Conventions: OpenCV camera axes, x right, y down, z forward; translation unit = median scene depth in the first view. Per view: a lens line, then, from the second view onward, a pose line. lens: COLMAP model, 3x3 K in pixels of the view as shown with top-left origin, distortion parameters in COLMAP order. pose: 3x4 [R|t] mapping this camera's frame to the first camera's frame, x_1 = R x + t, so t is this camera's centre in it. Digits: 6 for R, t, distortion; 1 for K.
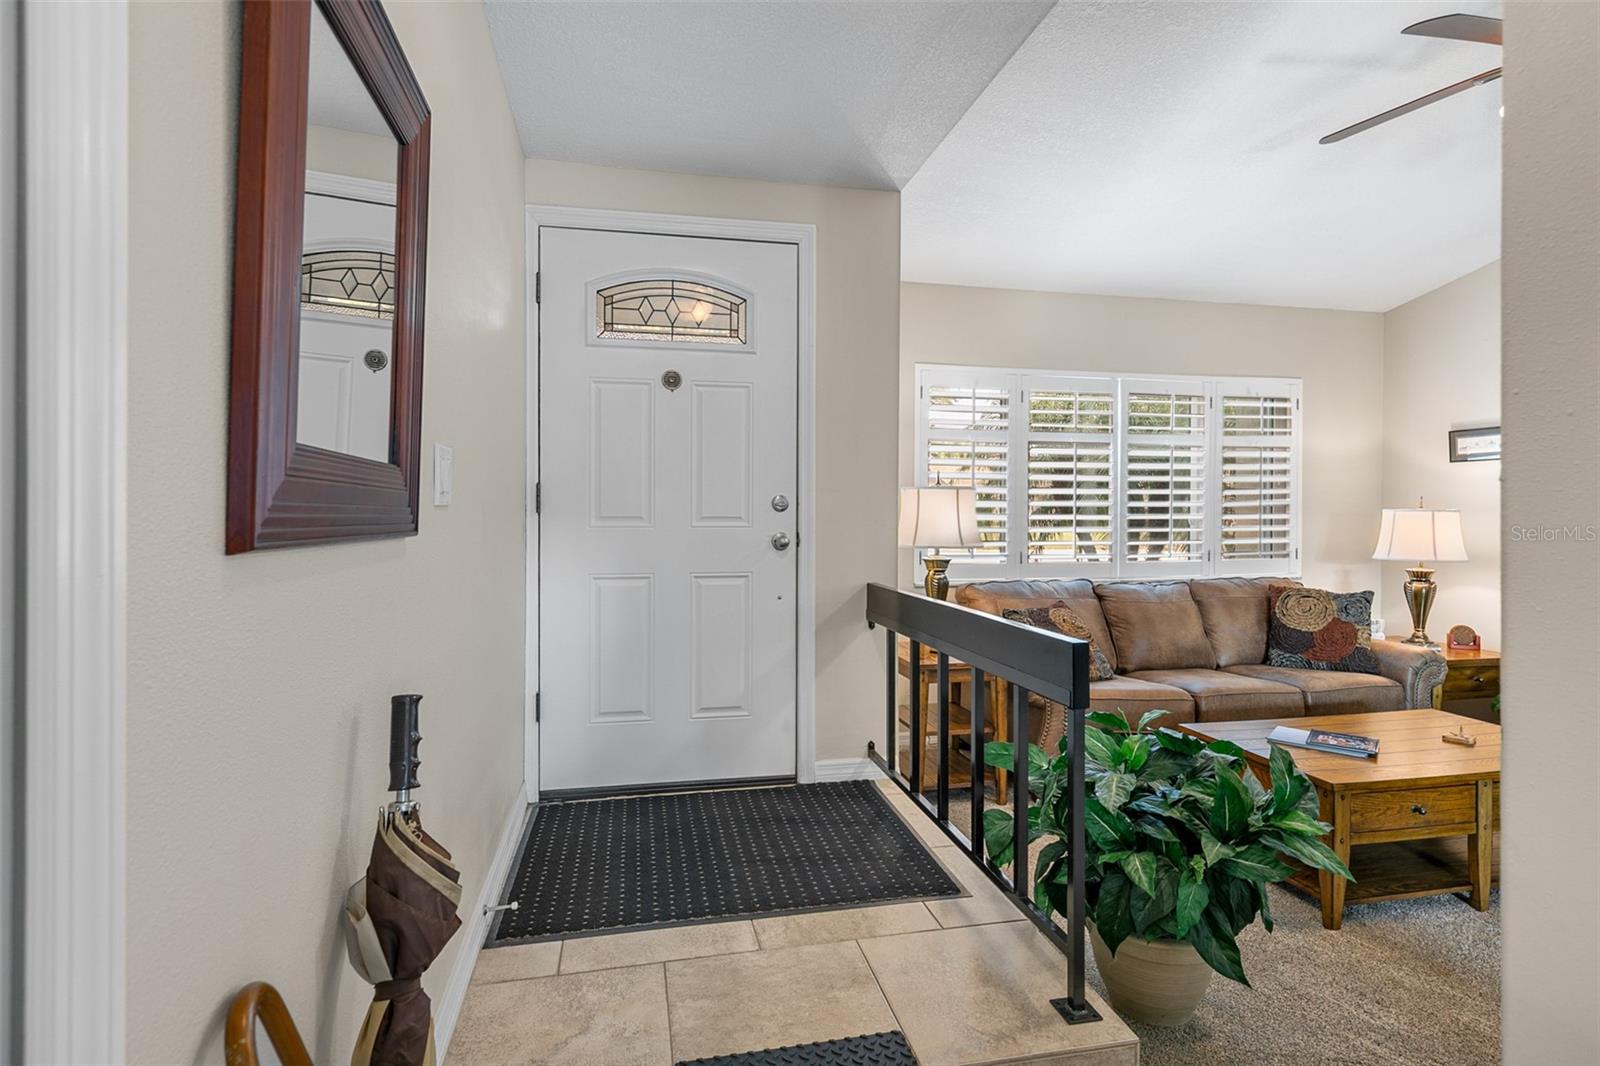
lens RADIAL K [[789.1, 0, 793.8], [0, 789.1, 523.0], [0, 0, 1]] dist [0.000496, -0.000598]
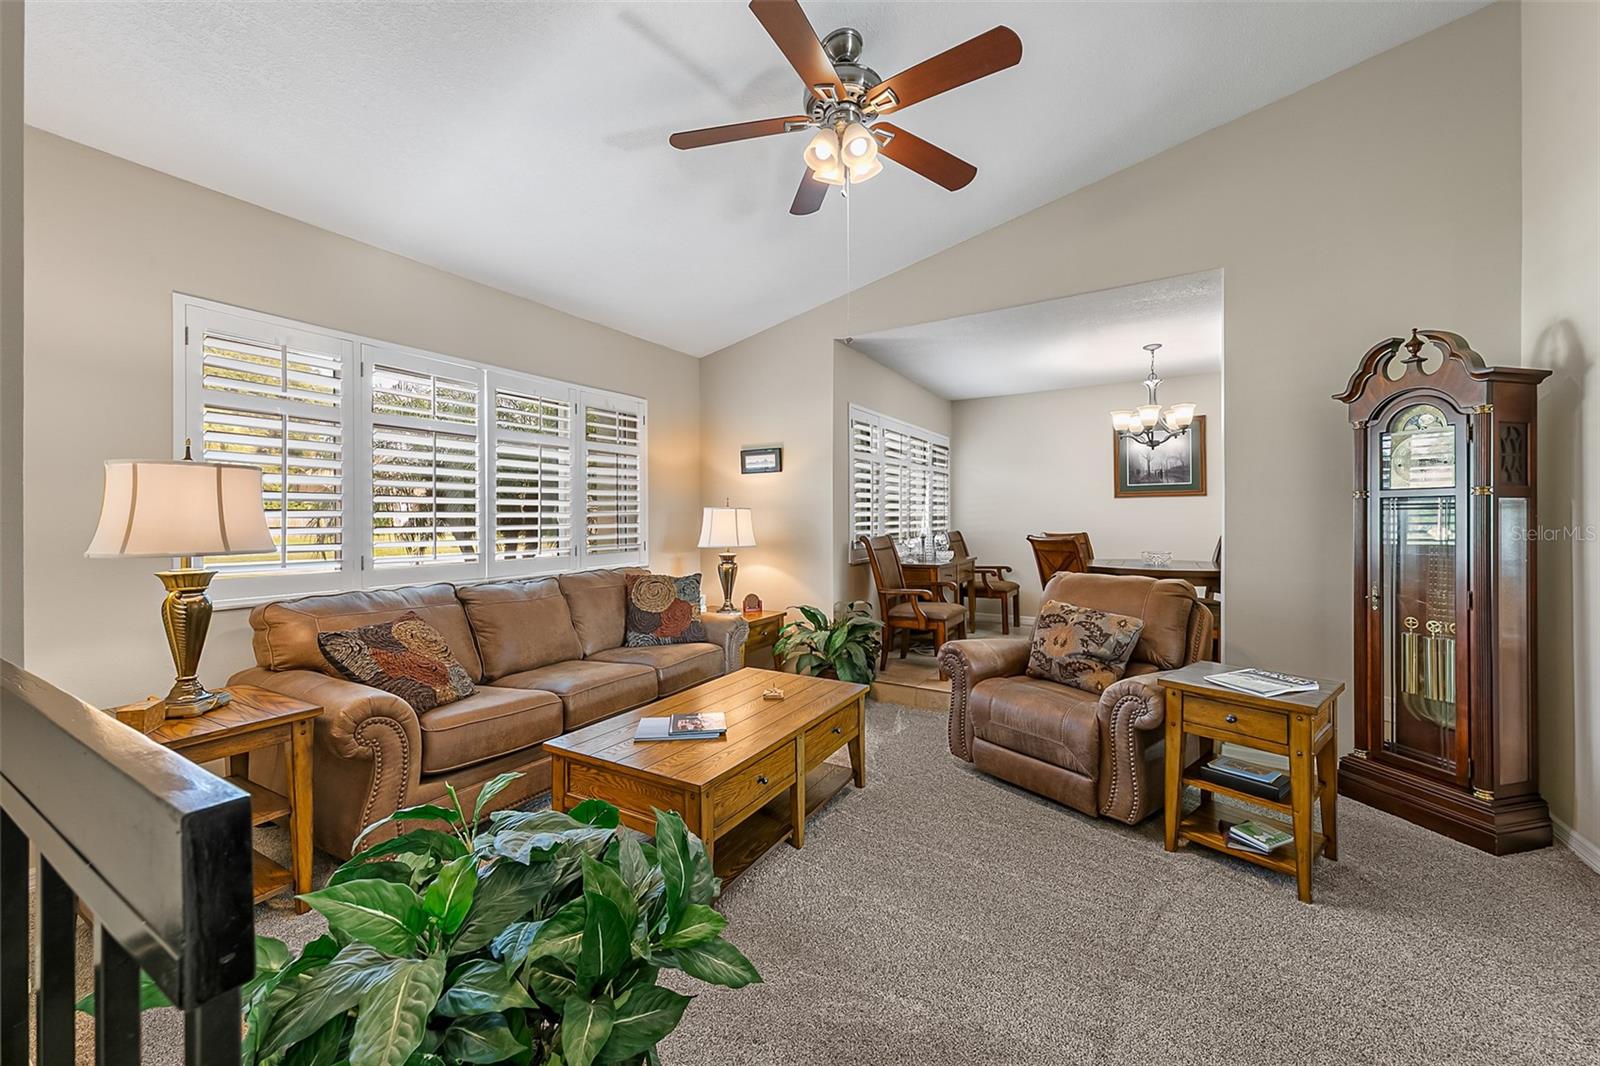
lens RADIAL K [[609.0, 0, 795.8], [0, 609.0, 518.4], [0, 0, 1]] dist [-0.000058, -0.000059]
pose [[0.675321, -0.004789, 0.737508, 0.126895], [0.016219, 0.999834, -0.008359, 0.010236], [-0.737346, 0.017607, 0.675286, 0.235502]]
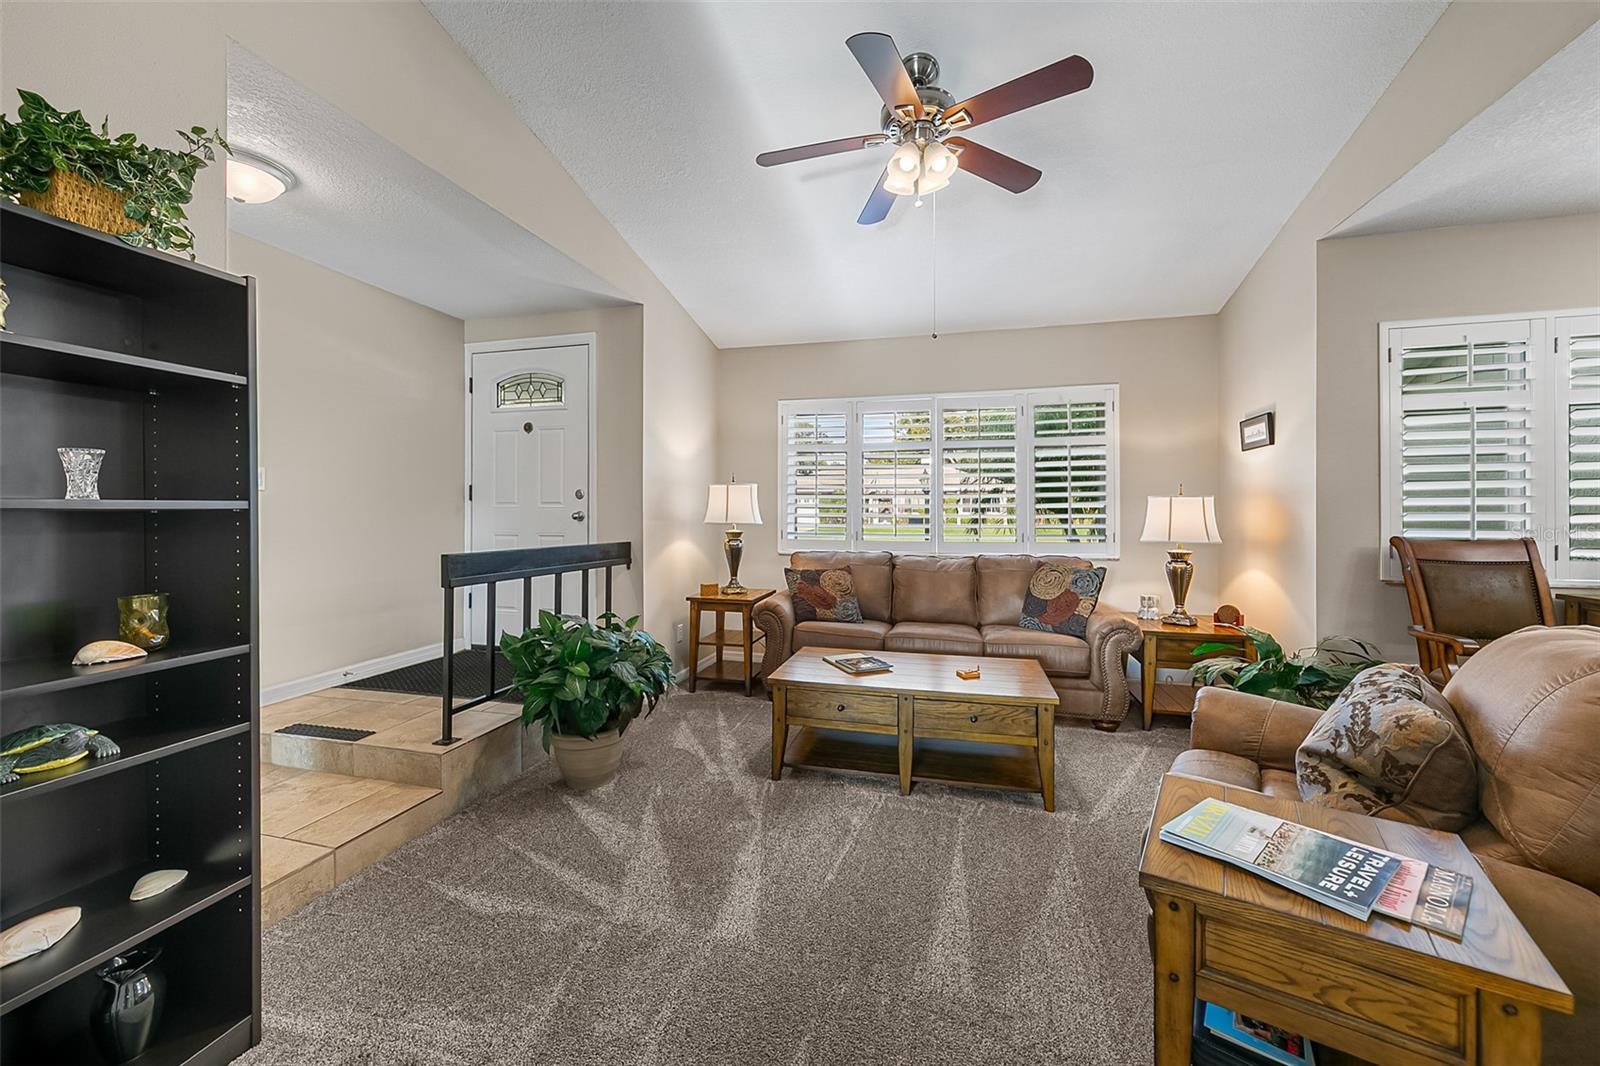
lens RADIAL K [[640.3, 0, 803.0], [0, 640.3, 511.9], [0, 0, 1]] dist [-0.000568, -0.000241]
pose [[0.885722, -0.005553, -0.464183, 0.747424], [-0.002219, 0.999866, -0.016195, 0.020177], [0.464211, 0.015374, 0.885591, -0.030307]]
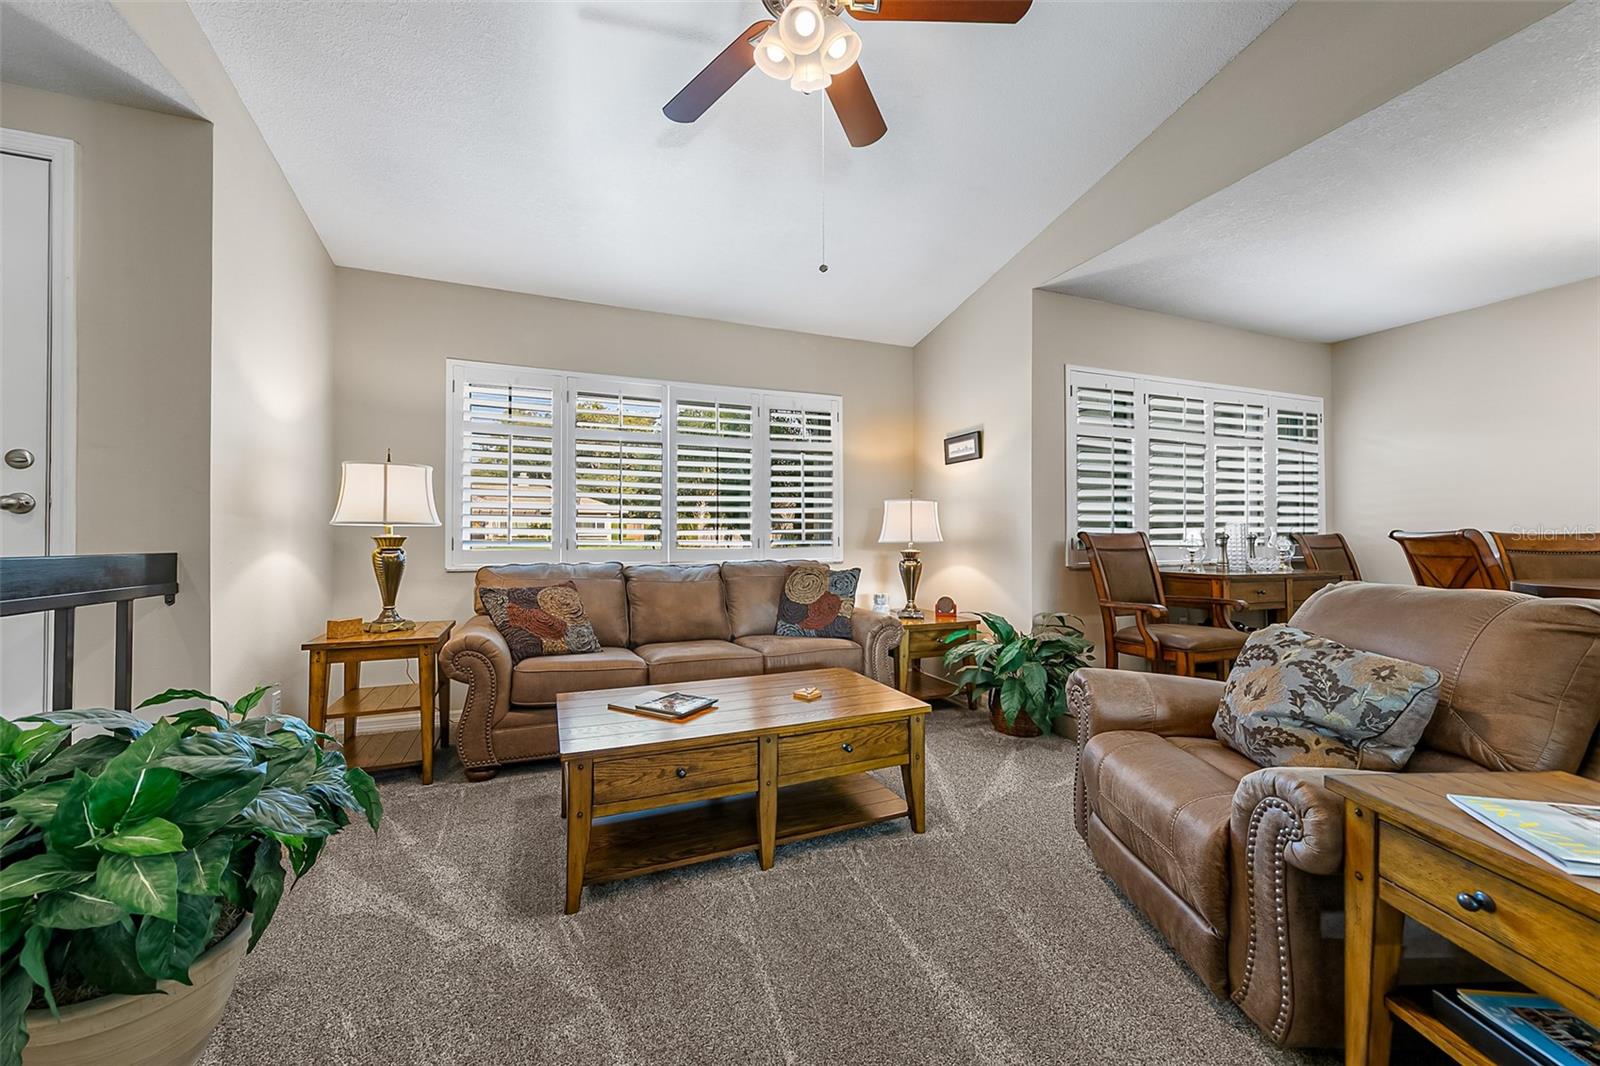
lens RADIAL K [[588.5, 0, 800.0], [0, 588.5, 533.0], [0, 0, 1]] dist [0.002162, -0.000546]
pose [[0.983277, -0.003395, 0.182086, 0.466745], [0.007419, 0.999743, -0.021425, 0.049894], [-0.181966, 0.022418, 0.983049, 0.149306]]
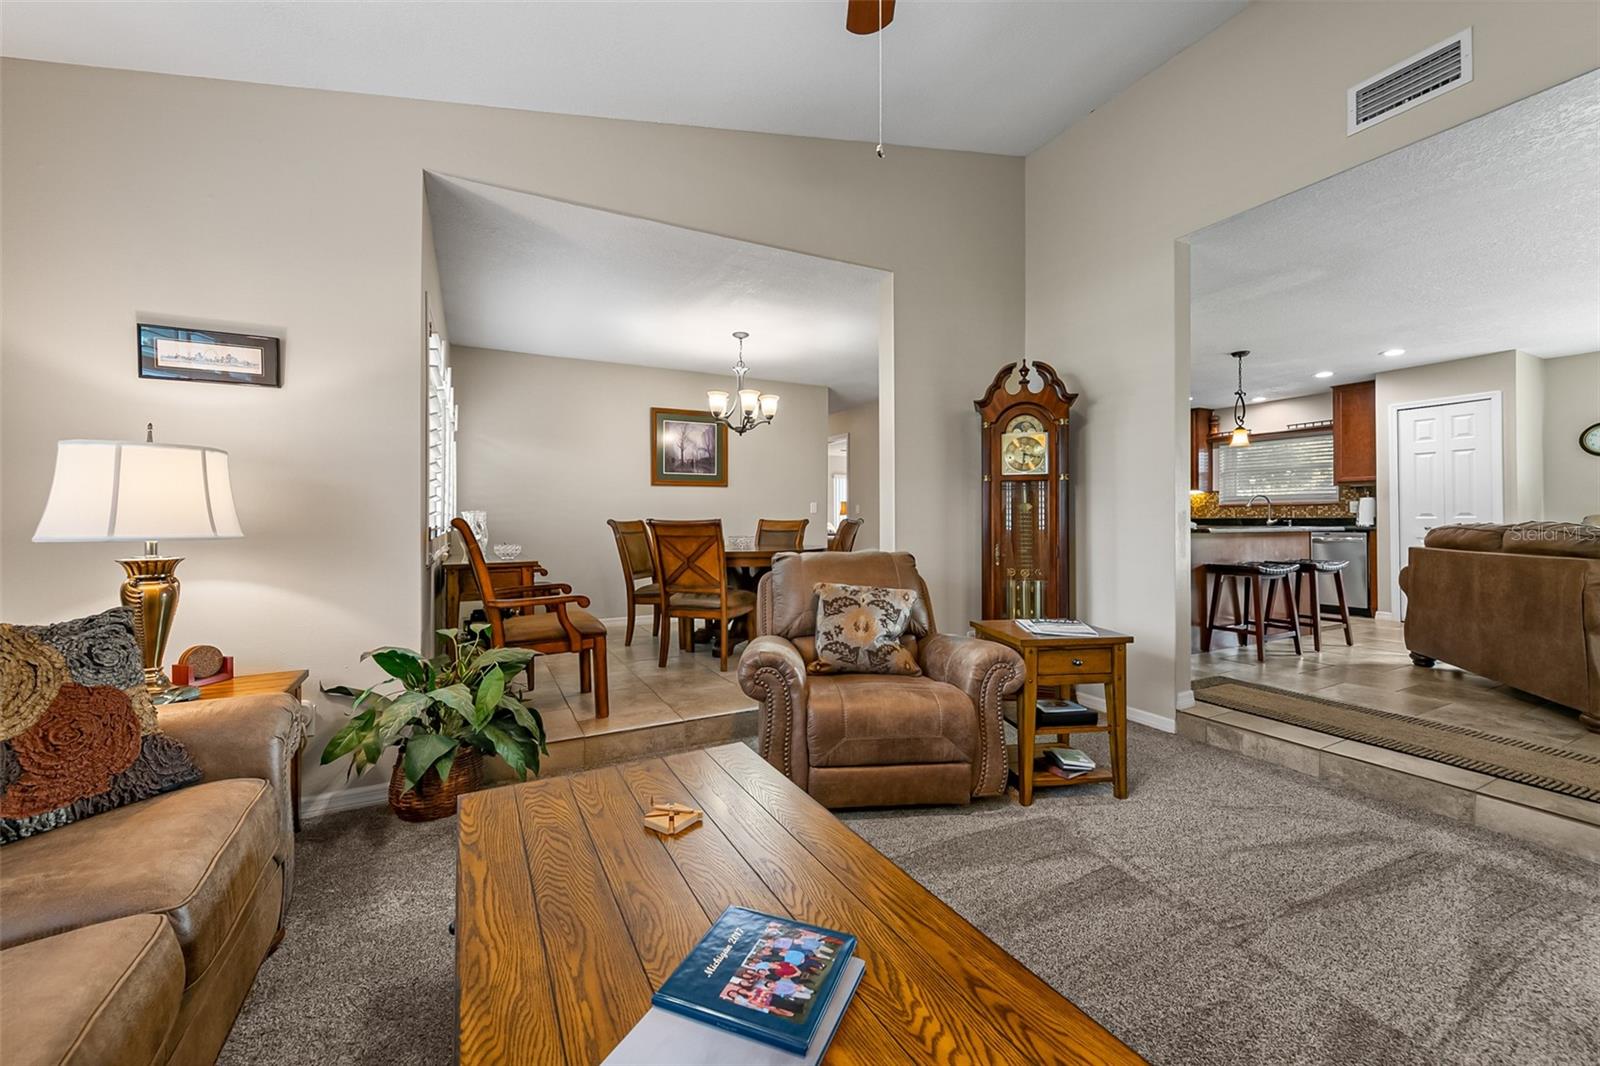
lens RADIAL K [[607.0, 0, 810.6], [0, 607.0, 521.6], [0, 0, 1]] dist [0.002525, 0.000082]
pose [[-0.285644, -0.003518, 0.958329, 0.266132], [0.015222, 0.999850, 0.008208, 0.037567], [-0.958215, 0.016932, -0.285548, 0.688370]]
